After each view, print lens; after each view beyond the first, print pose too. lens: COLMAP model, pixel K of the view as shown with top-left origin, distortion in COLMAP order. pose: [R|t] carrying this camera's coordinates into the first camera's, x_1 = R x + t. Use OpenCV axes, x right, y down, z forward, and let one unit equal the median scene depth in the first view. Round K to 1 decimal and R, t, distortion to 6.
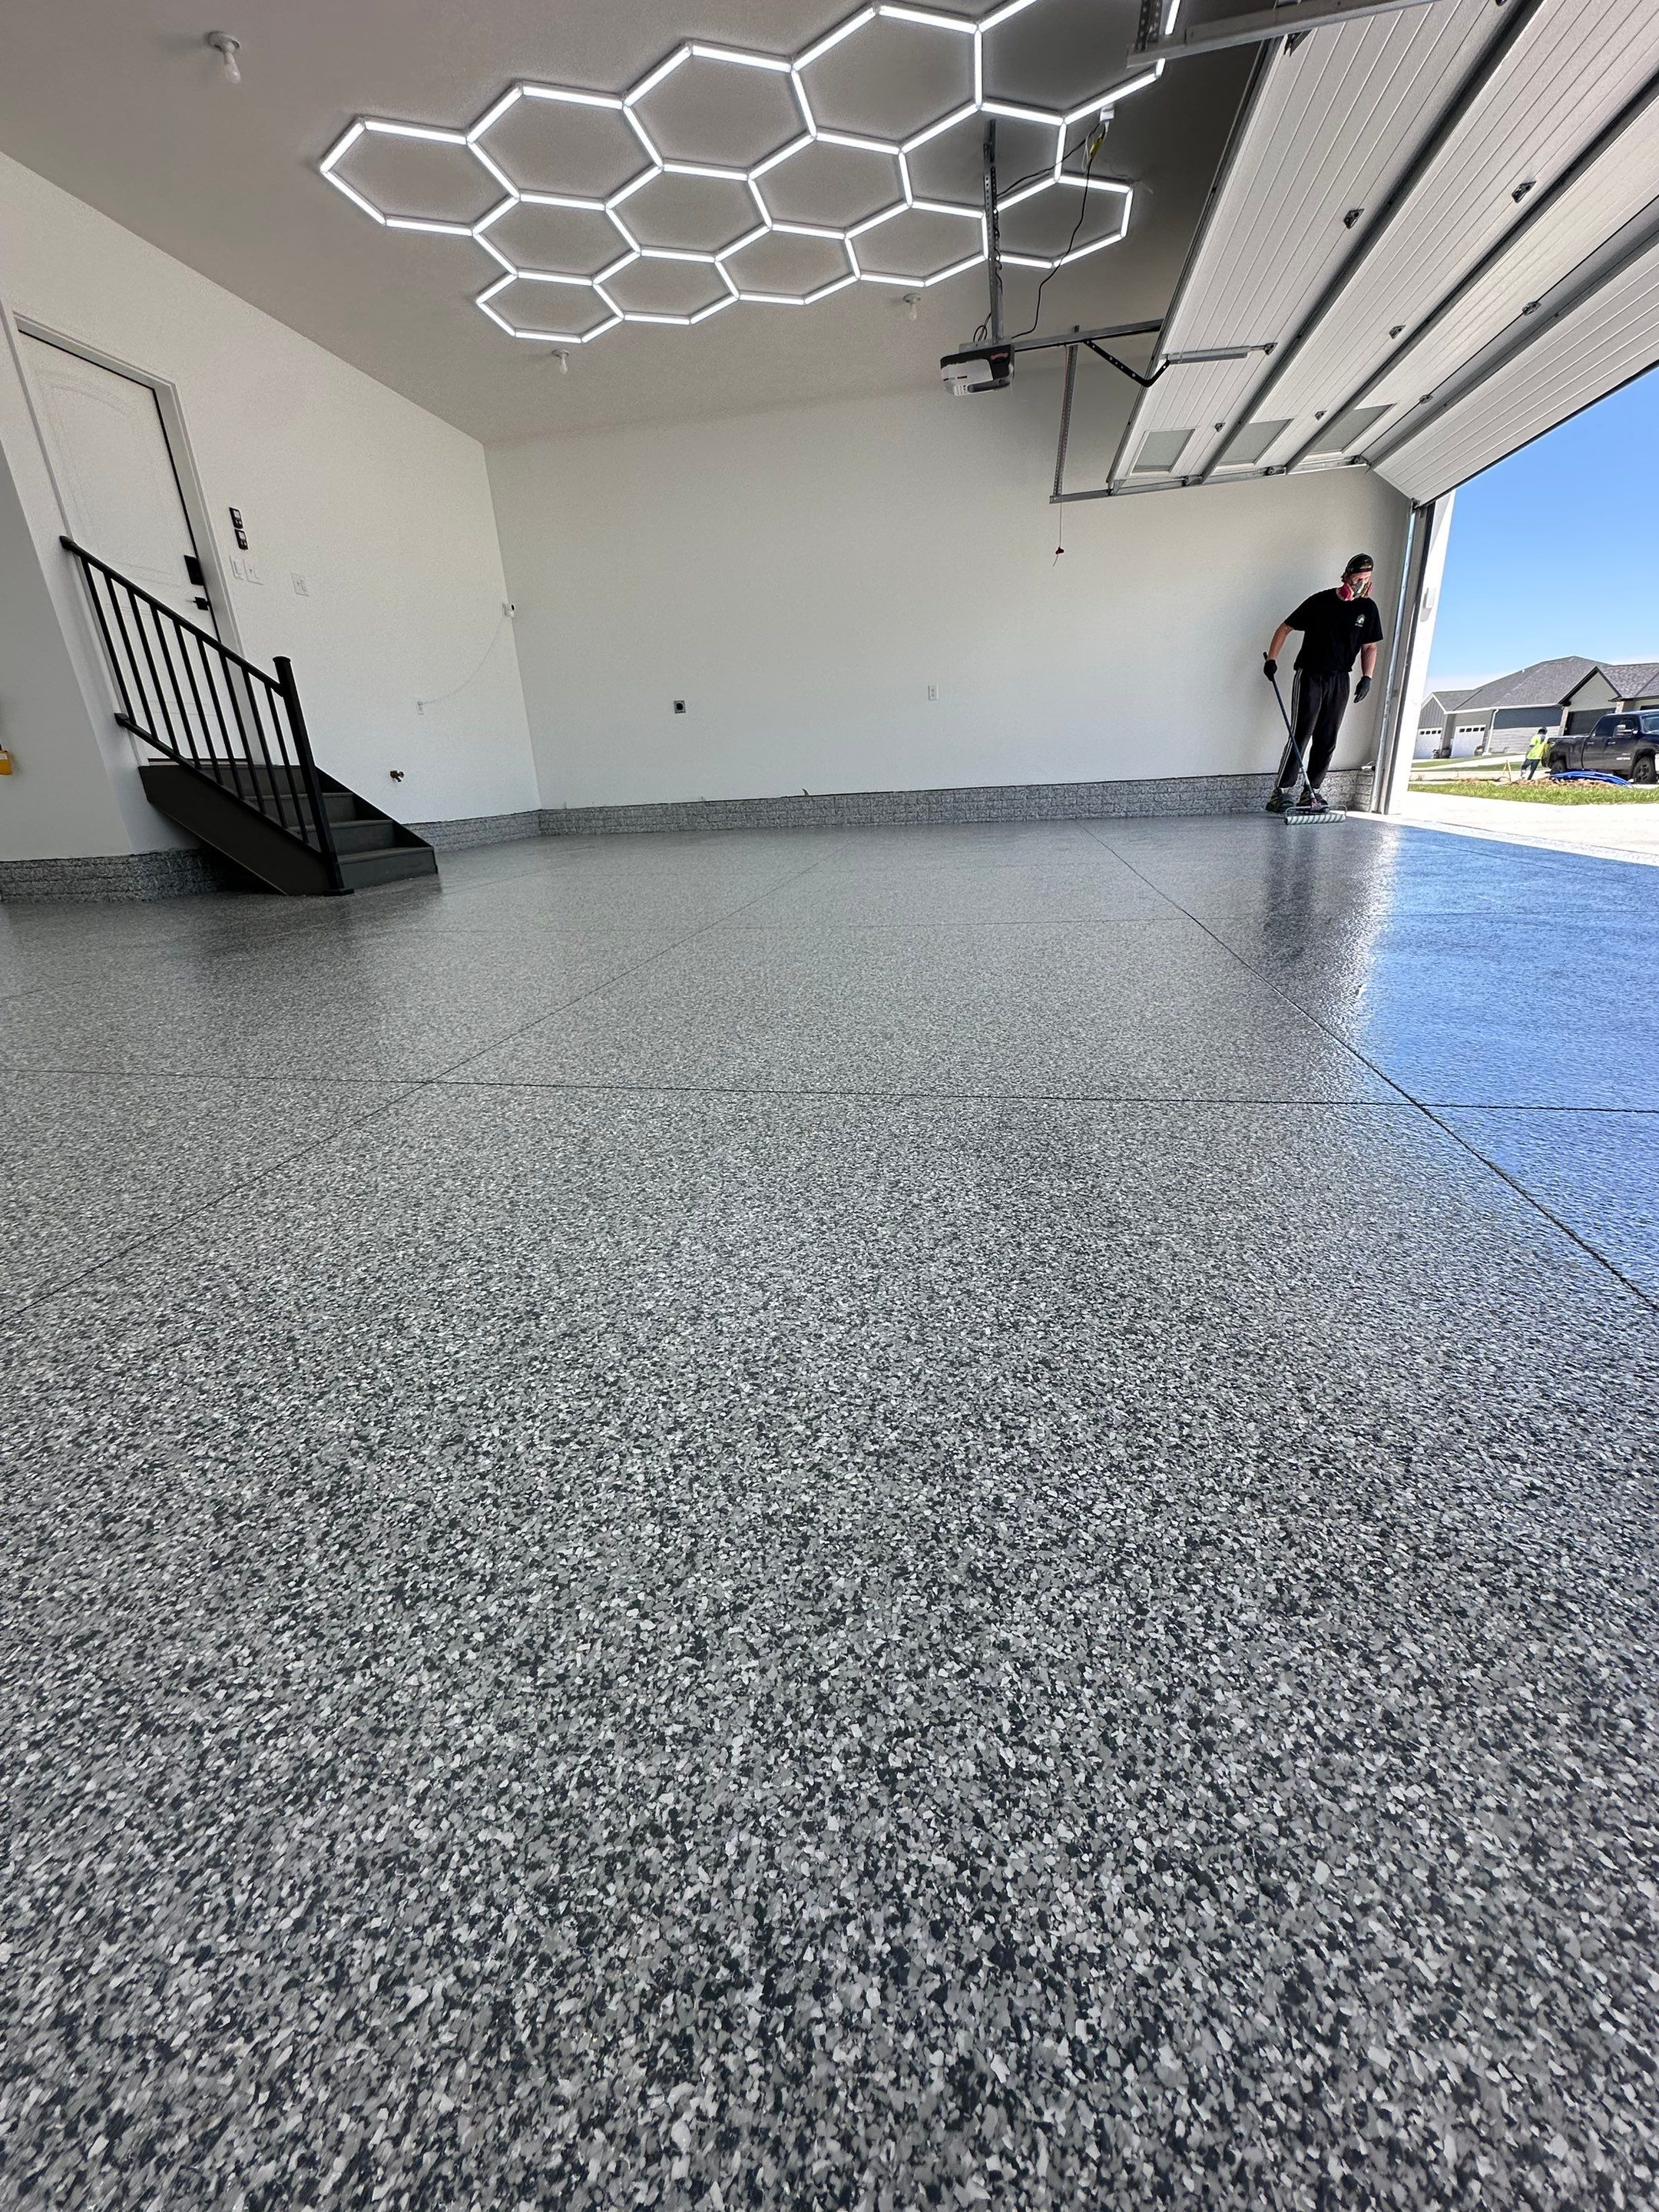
lens RADIAL K [[885.8, 0, 829.9], [0, 885.8, 1102.6], [0, 0, 1]] dist [-0.004568, 0.001027]
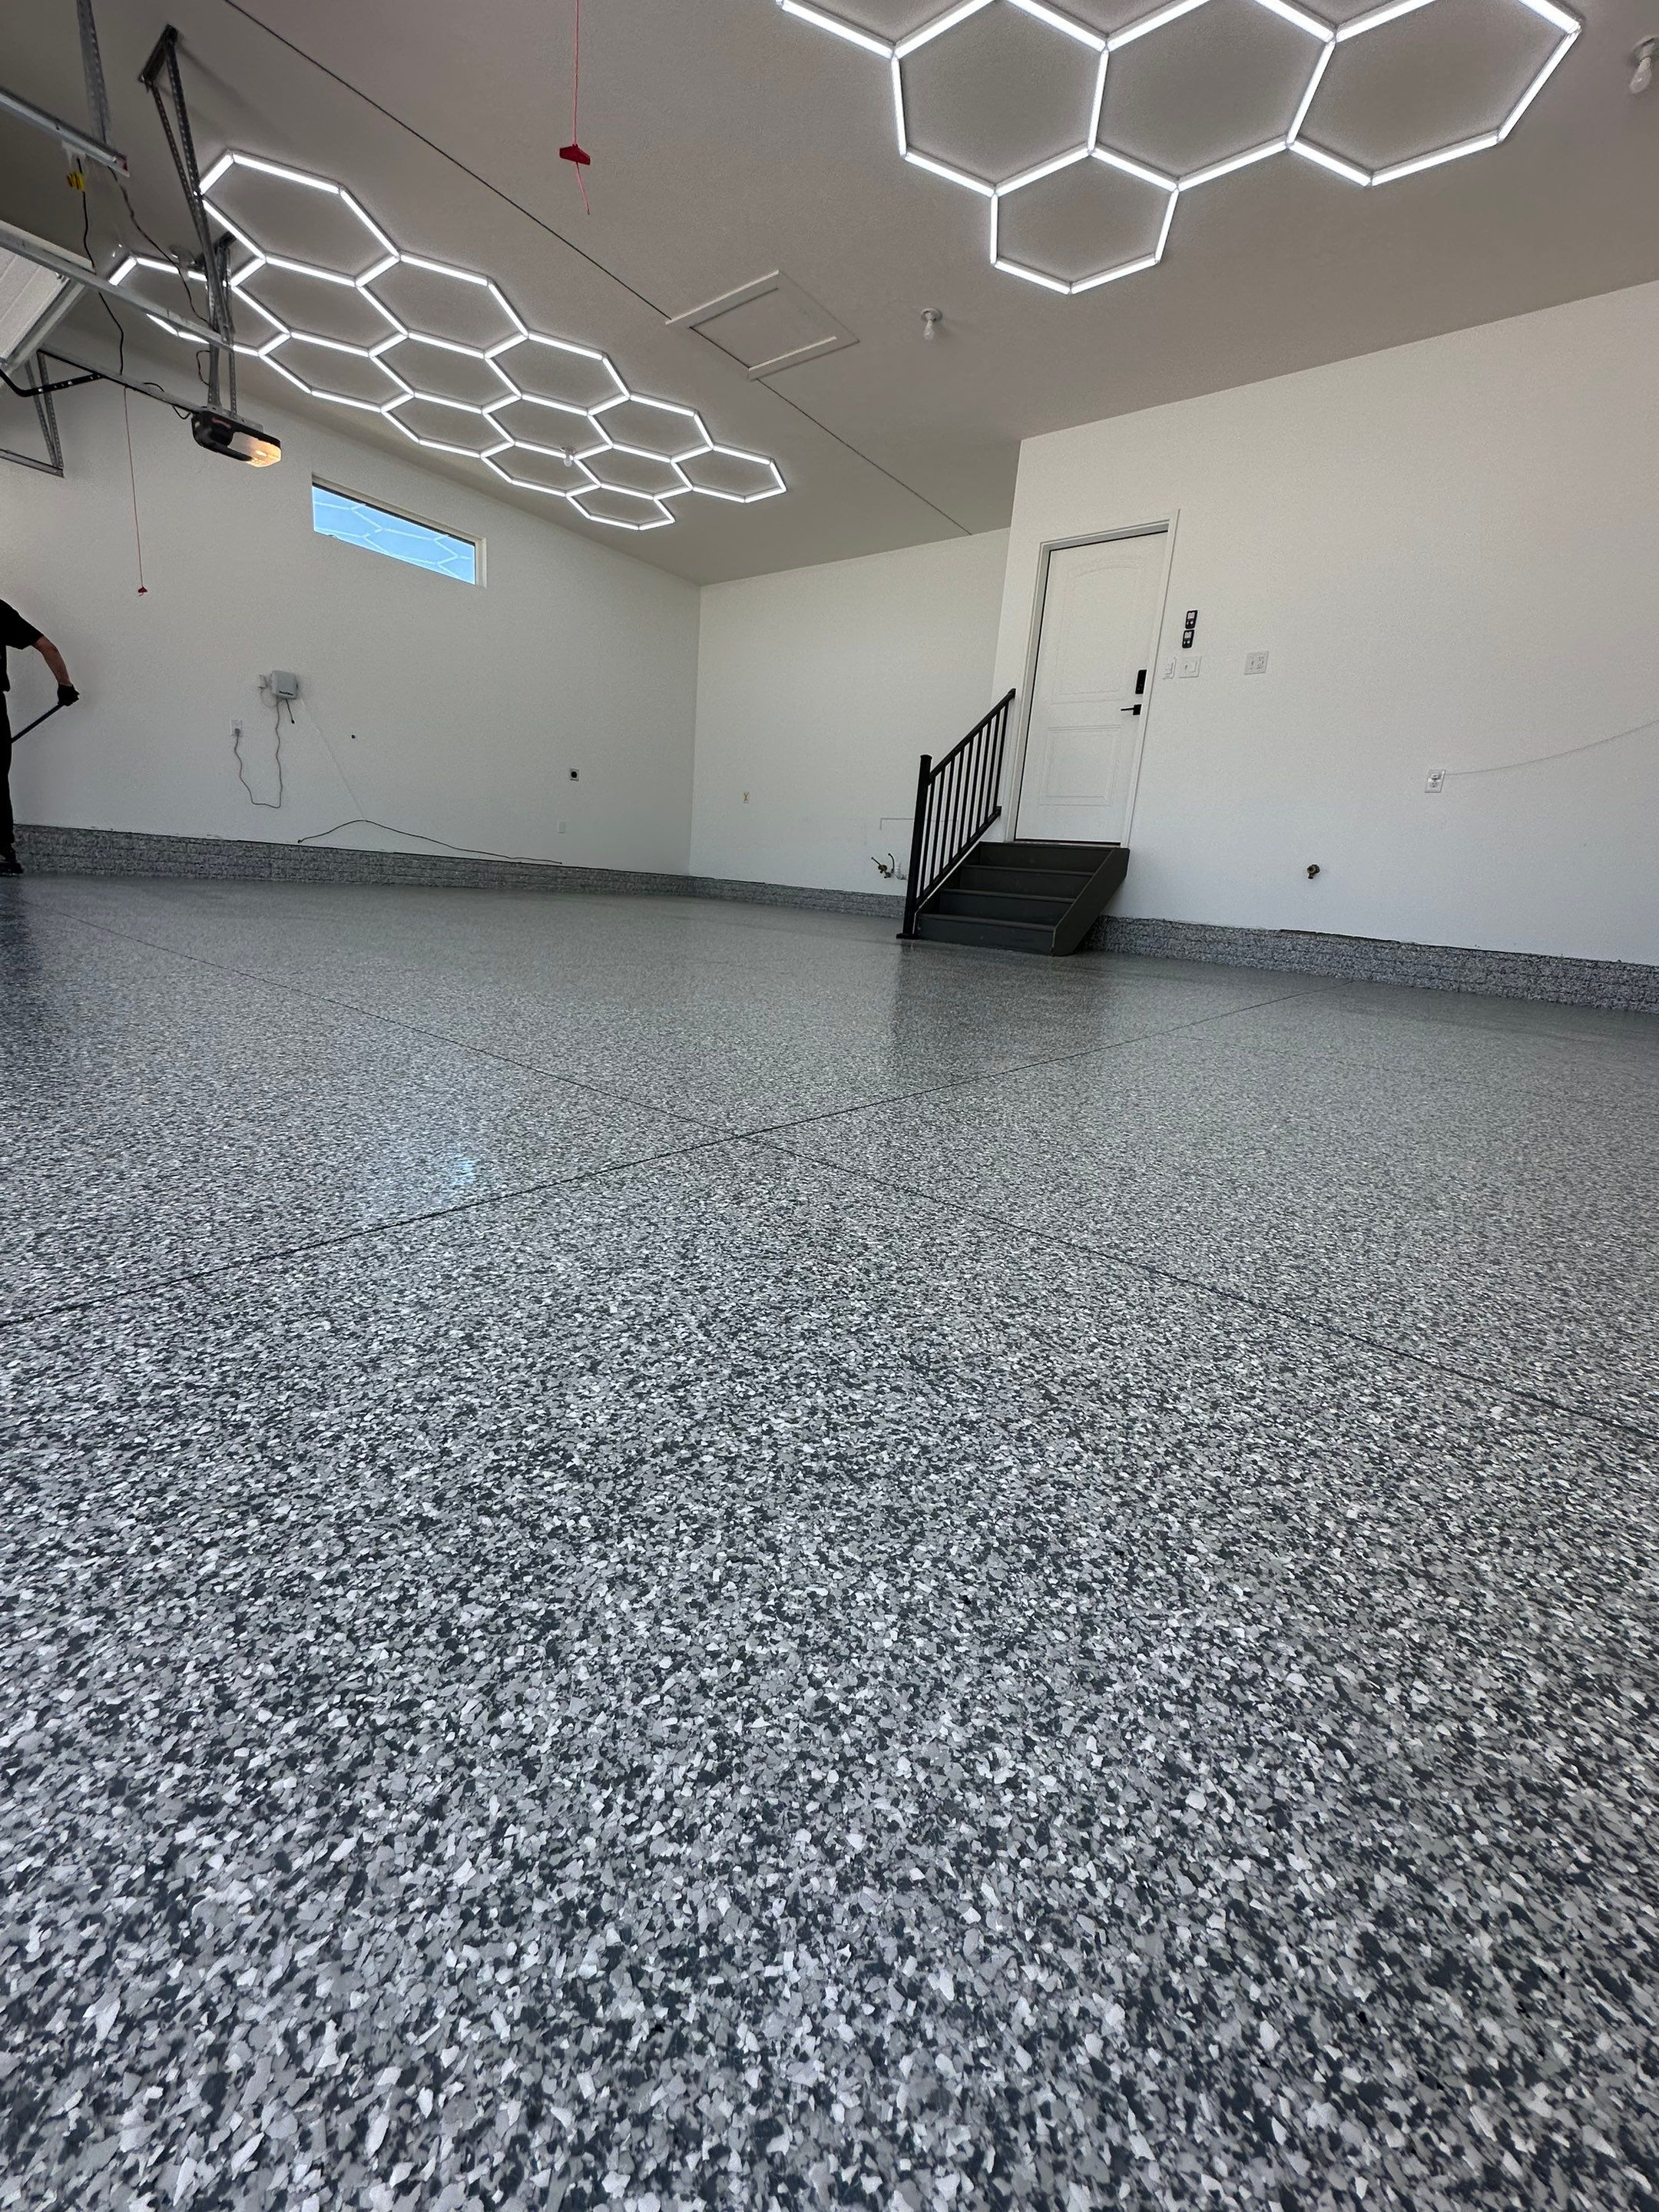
lens RADIAL K [[885.8, 0, 829.4], [0, 885.8, 1102.9], [0, 0, 1]] dist [-0.004568, 0.001027]
pose [[-0.482005, 0.223728, -0.847123, 2.143942], [-0.360661, 0.830473, 0.424544, -1.893000], [0.798495, 0.510157, -0.319602, 5.083242]]
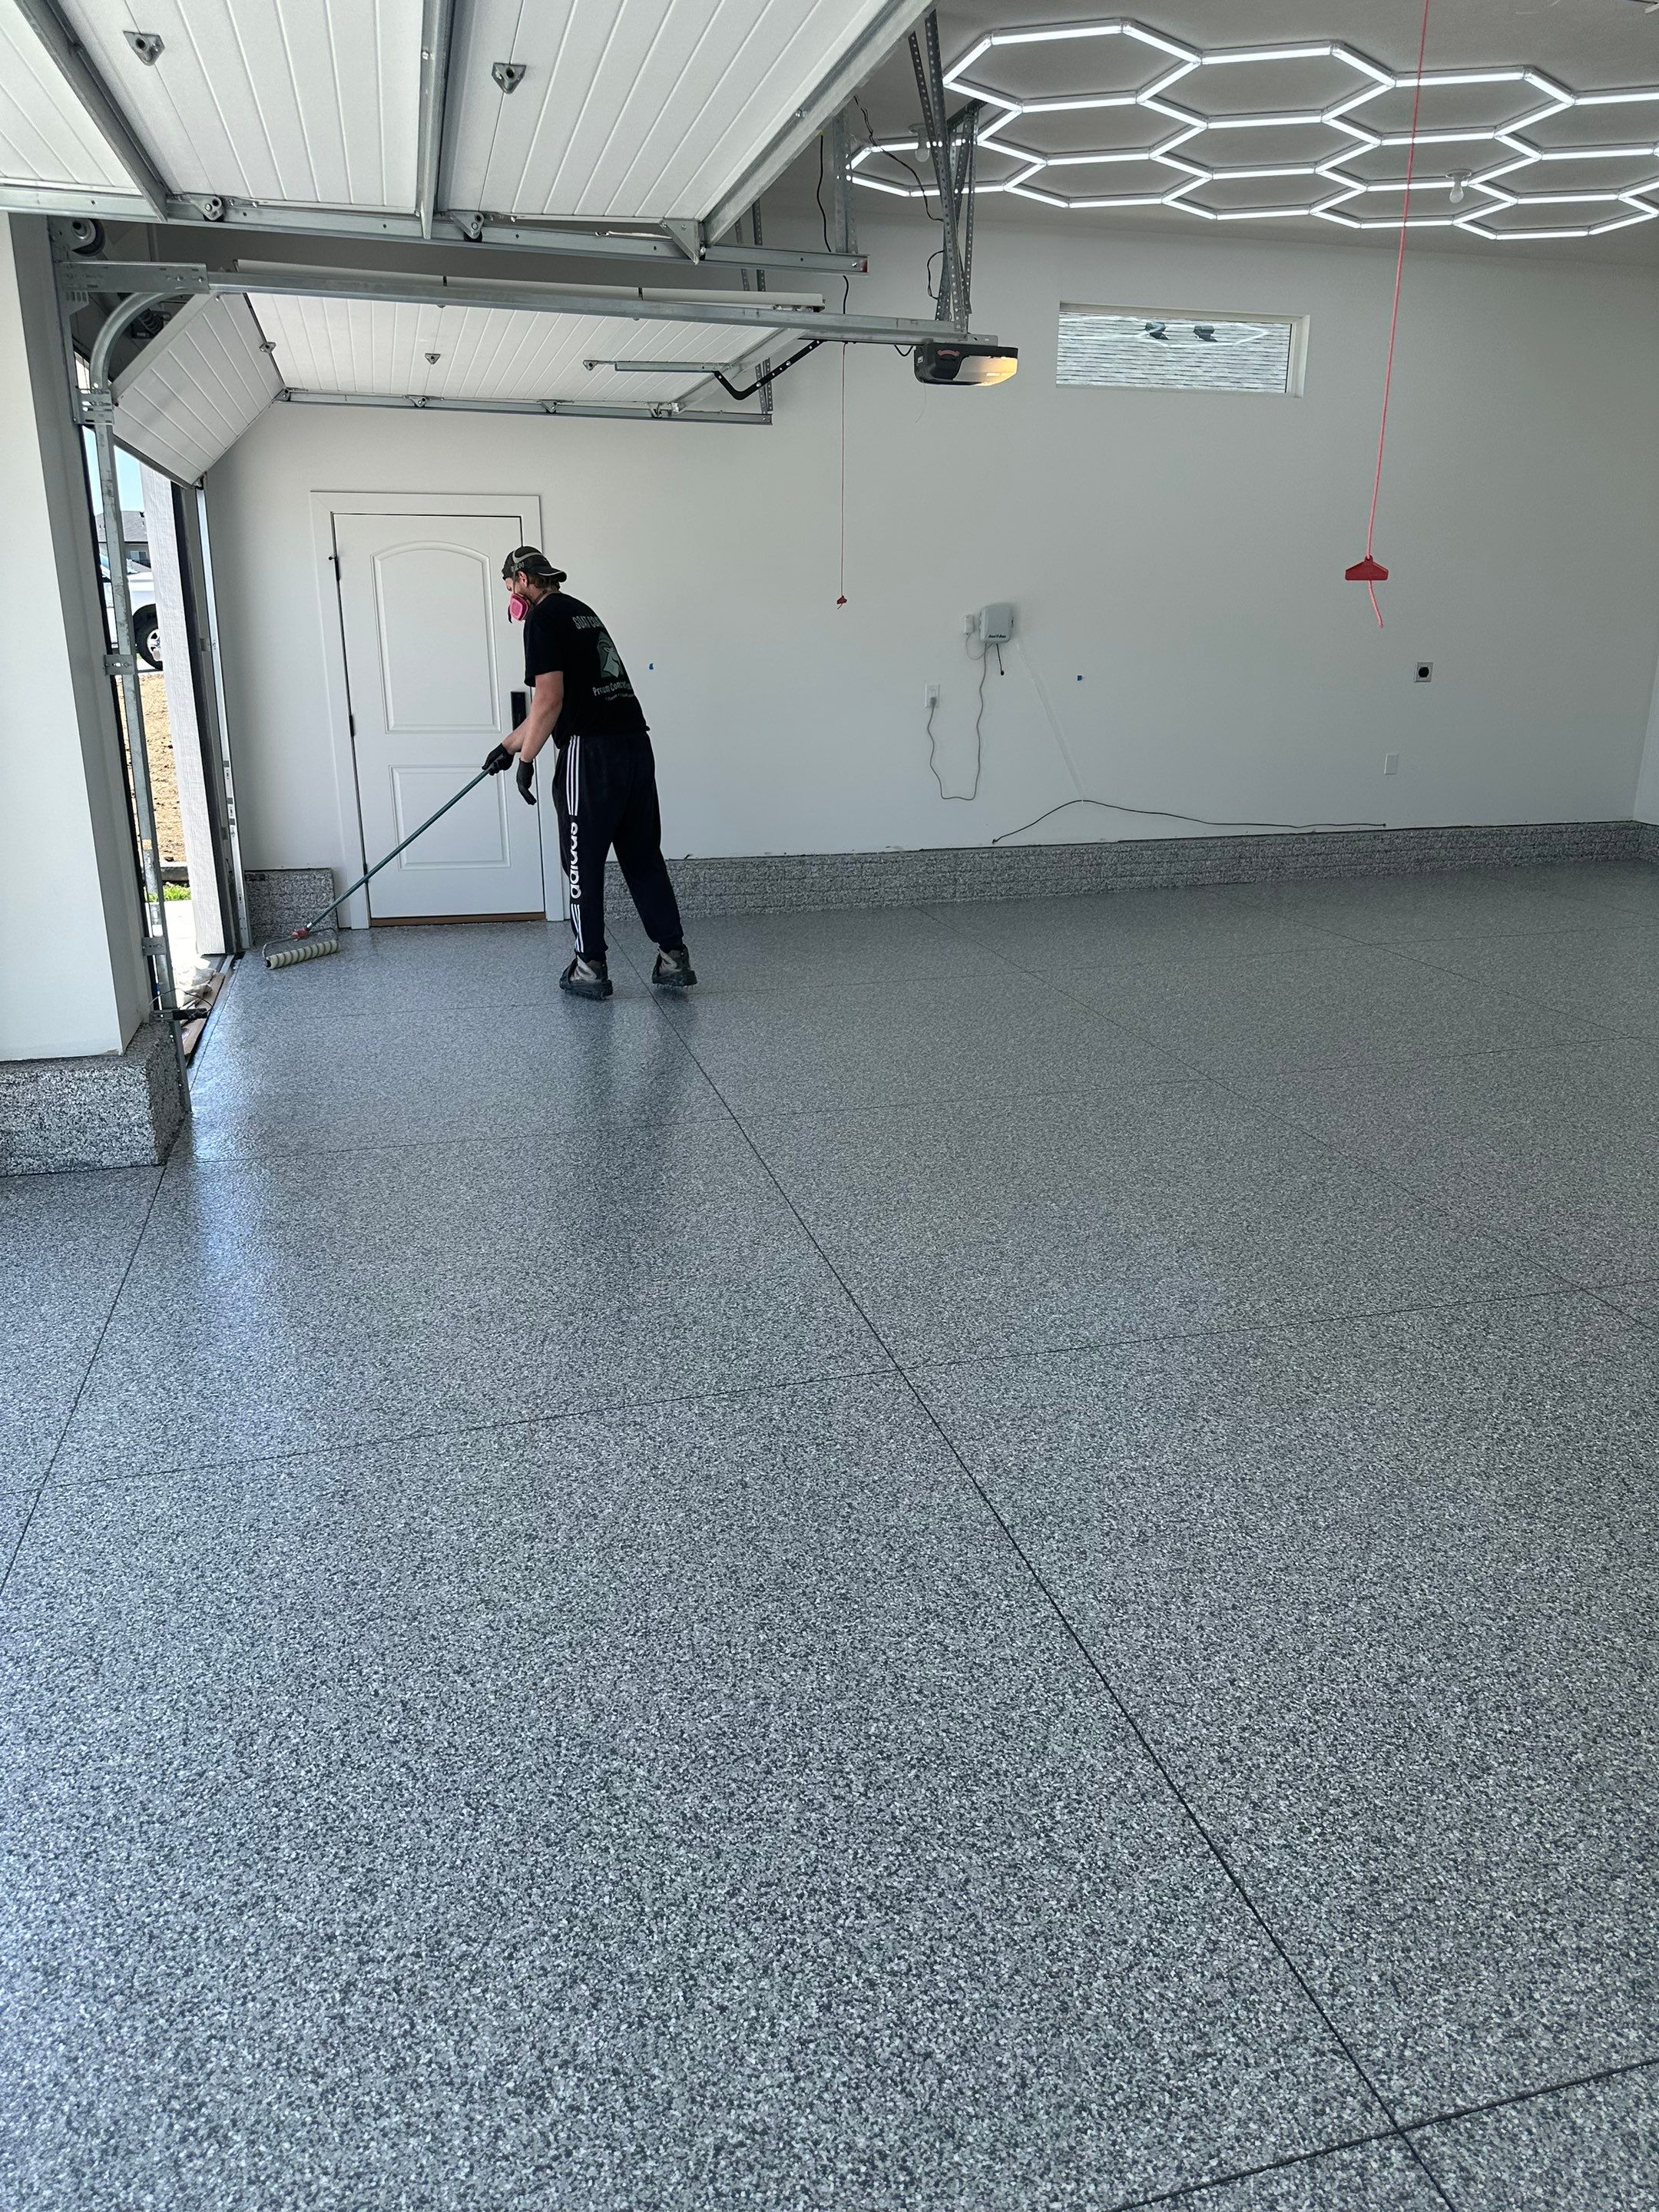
lens RADIAL K [[1558.3, 0, 830.0], [0, 1558.3, 1106.9], [0, 0, 1]] dist [0.036994, -0.035444]
pose [[-0.904943, 0.174563, -0.388080, 2.179448], [-0.109031, 0.786424, 0.607988, -2.824401], [0.411328, 0.592507, -0.692636, 4.929813]]
